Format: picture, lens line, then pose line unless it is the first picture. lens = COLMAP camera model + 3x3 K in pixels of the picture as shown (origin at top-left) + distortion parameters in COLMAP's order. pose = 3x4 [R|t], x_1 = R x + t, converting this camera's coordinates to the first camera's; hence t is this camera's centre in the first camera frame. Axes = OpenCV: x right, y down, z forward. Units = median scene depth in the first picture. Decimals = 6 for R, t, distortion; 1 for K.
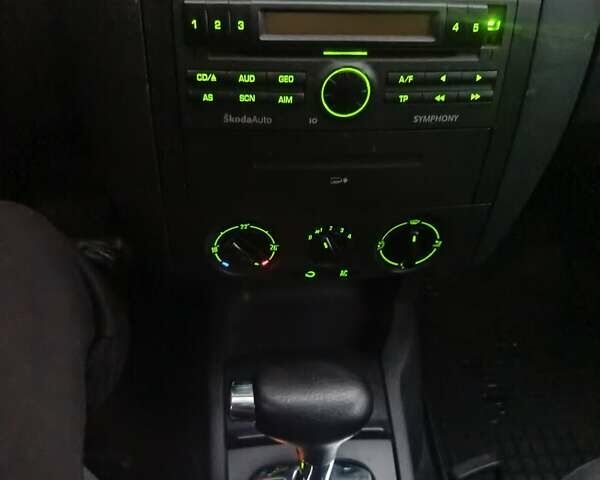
lens RADIAL K [[551.0, 0, 300.0], [0, 551.0, 240.0], [0, 0, 1]] dist [0.087131, -0.200519]
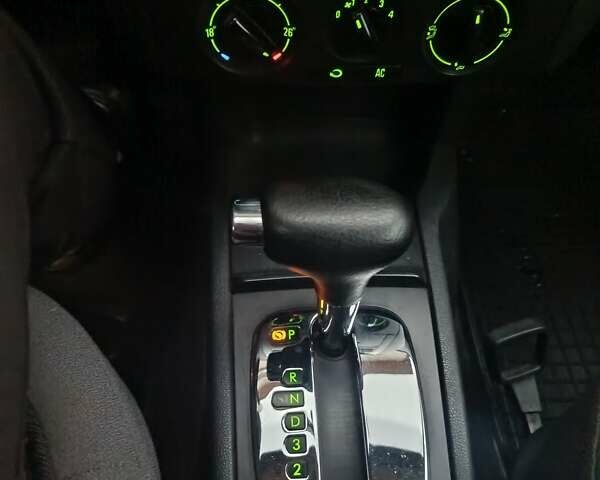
lens RADIAL K [[551.0, 0, 300.0], [0, 551.0, 240.0], [0, 0, 1]] dist [0.087131, -0.200519]
pose [[0.999504, 0.015893, -0.027200, -0.006833], [-0.010947, 0.984833, 0.173160, 0.157625], [0.029539, -0.172776, 0.984518, 0.199582]]
